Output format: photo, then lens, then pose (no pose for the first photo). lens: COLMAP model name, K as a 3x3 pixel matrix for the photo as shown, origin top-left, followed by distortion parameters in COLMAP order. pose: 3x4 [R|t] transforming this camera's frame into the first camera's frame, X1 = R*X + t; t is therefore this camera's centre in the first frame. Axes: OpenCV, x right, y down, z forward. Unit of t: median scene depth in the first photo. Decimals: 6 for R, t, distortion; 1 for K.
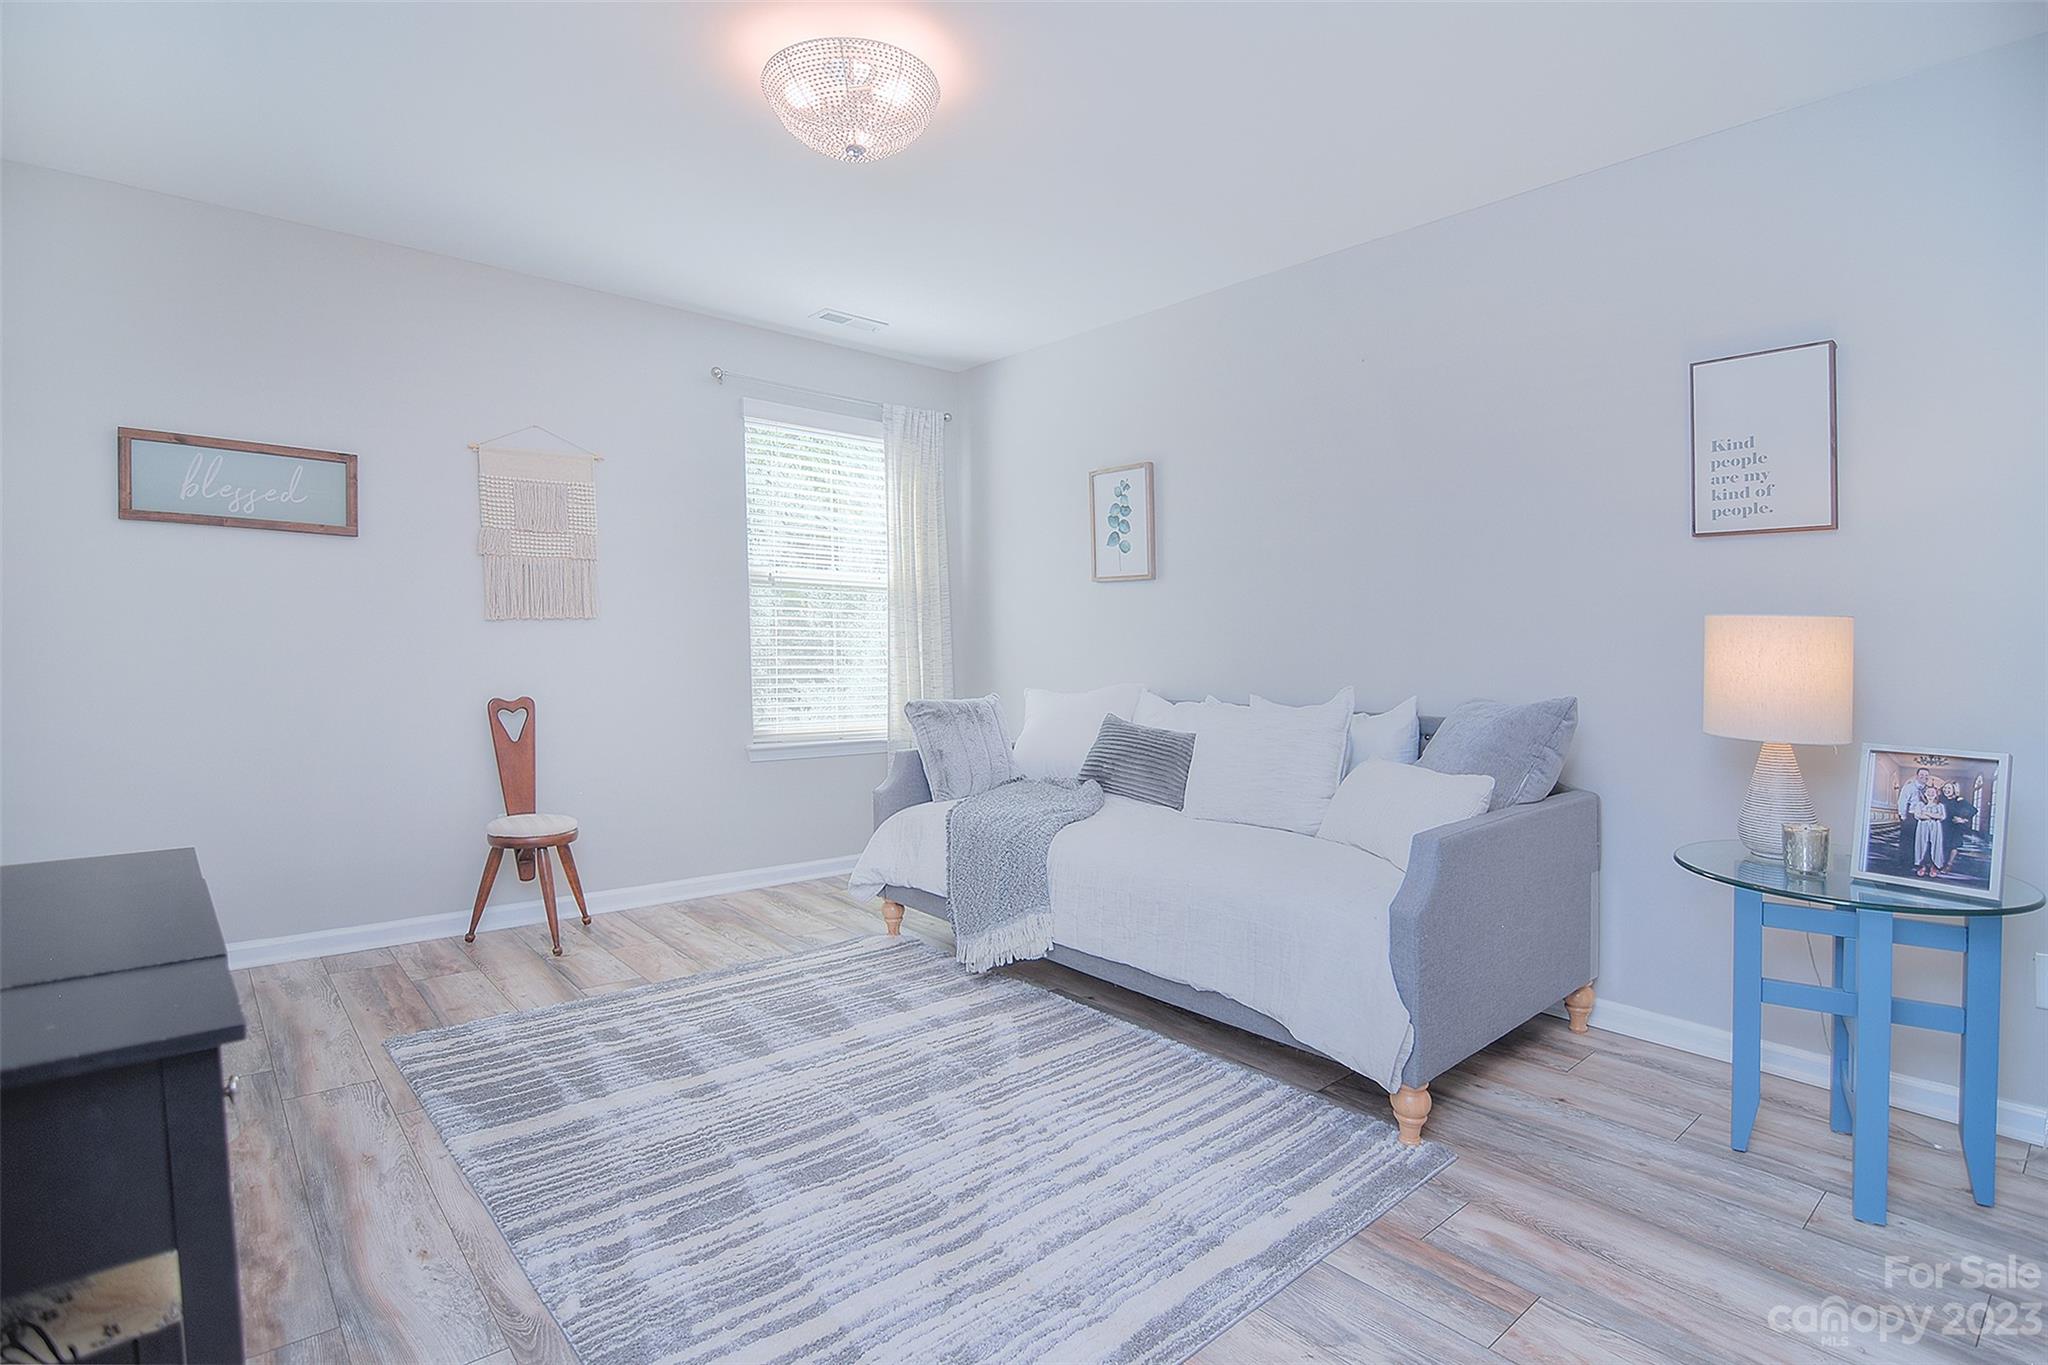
lens RADIAL K [[988.2, 0, 1032.1], [0, 988.2, 689.0], [0, 0, 1]] dist [-0.012228, -0.007494]
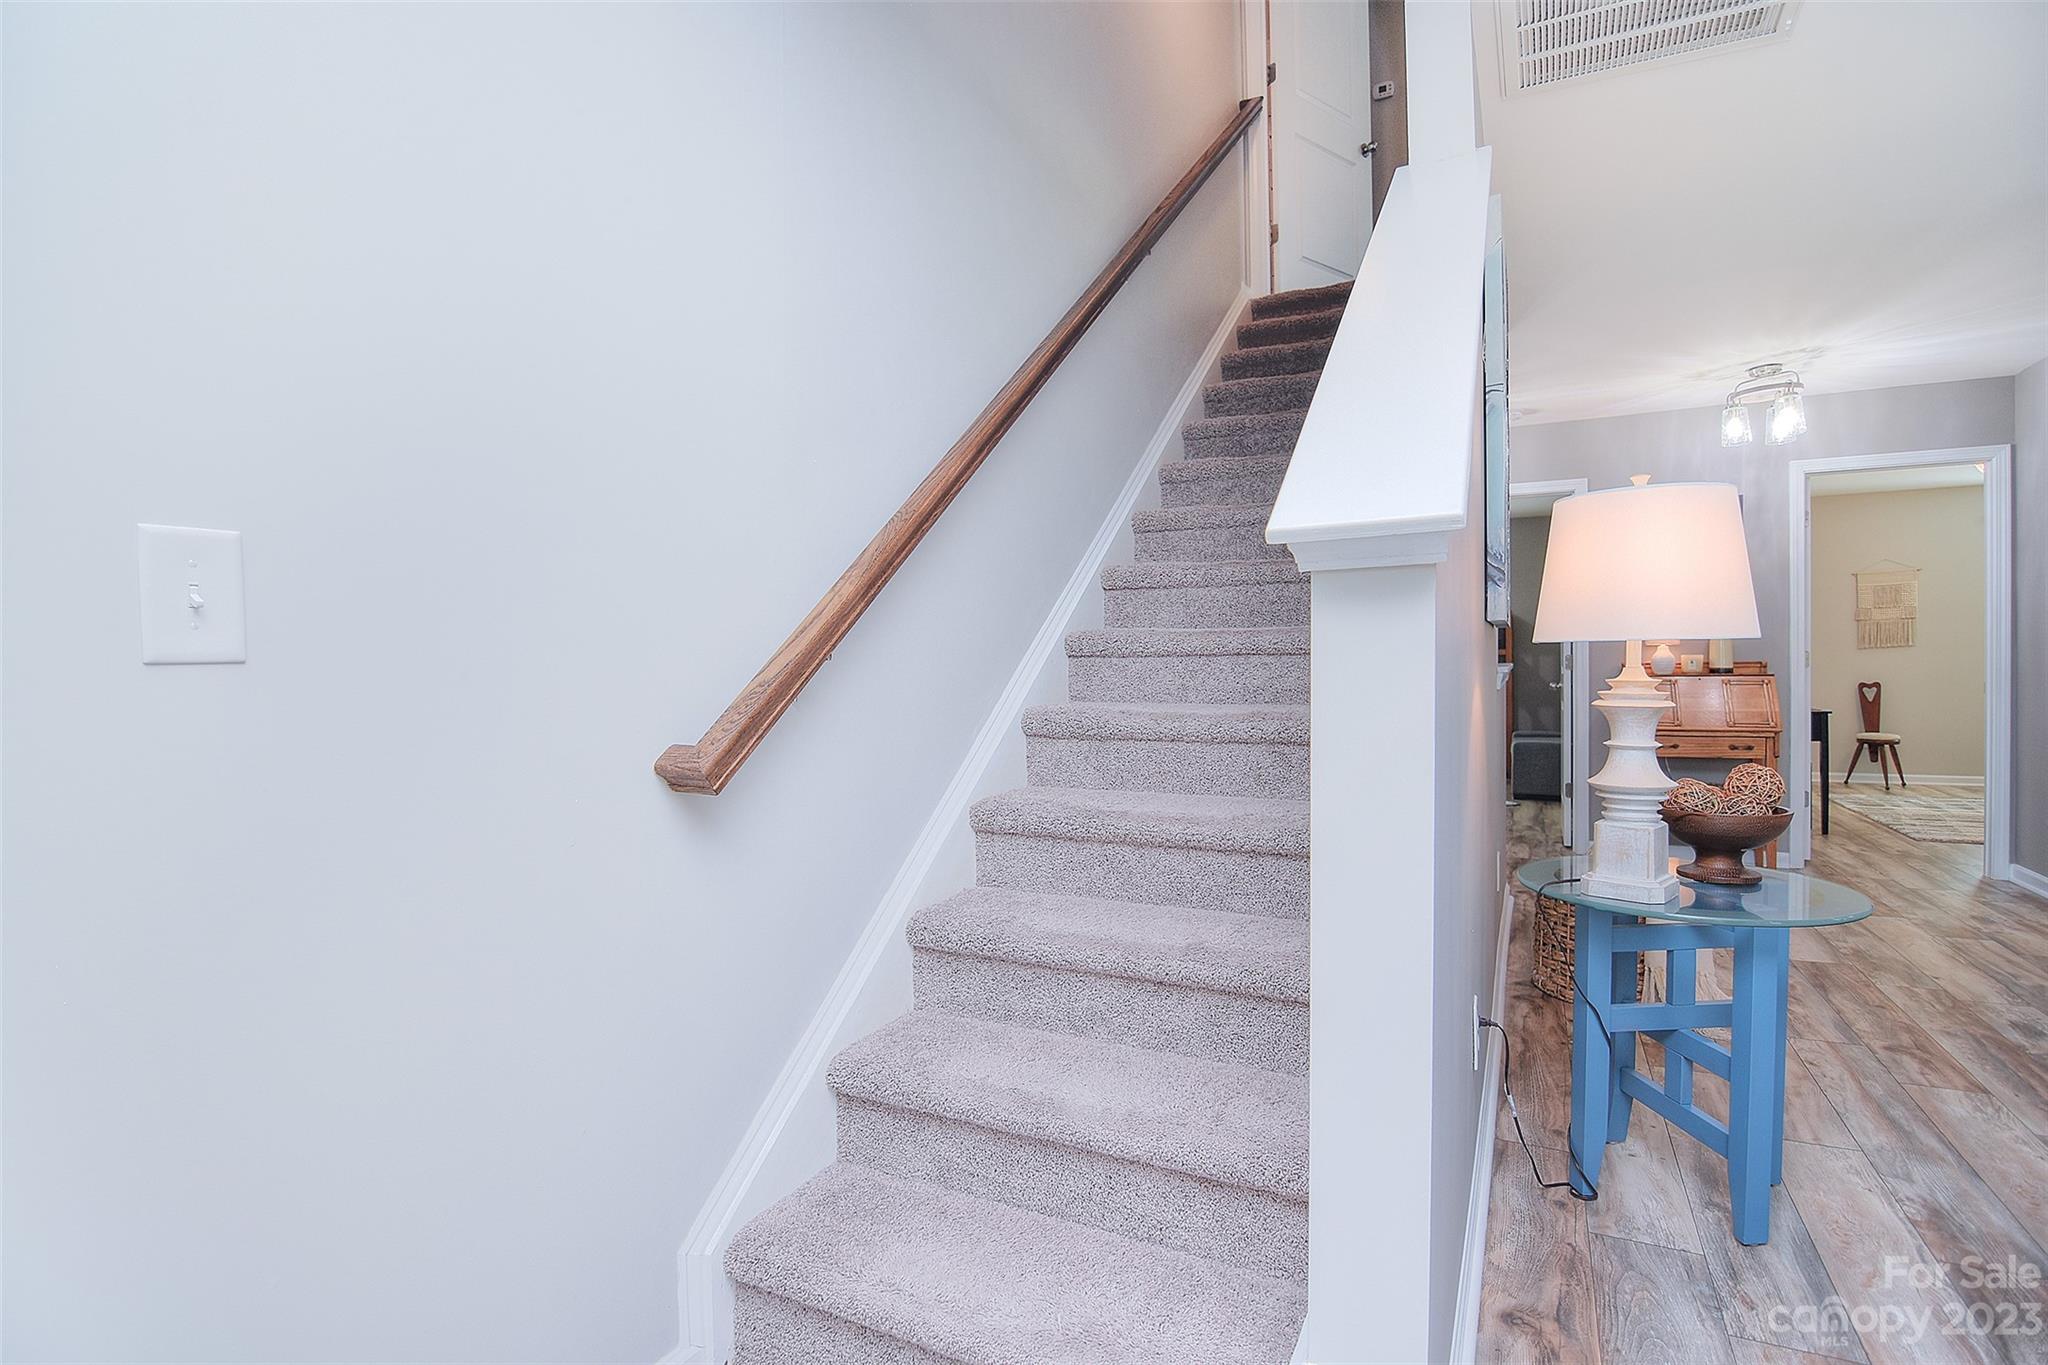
lens RADIAL K [[988.2, 0, 1025.9], [0, 988.2, 673.4], [0, 0, 1]] dist [-0.012228, -0.007494]
pose [[0.360529, 0.020117, -0.932531, 0.868973], [-0.024954, 0.999618, 0.011917, 0.011622], [0.932414, 0.018974, 0.360894, -1.631734]]
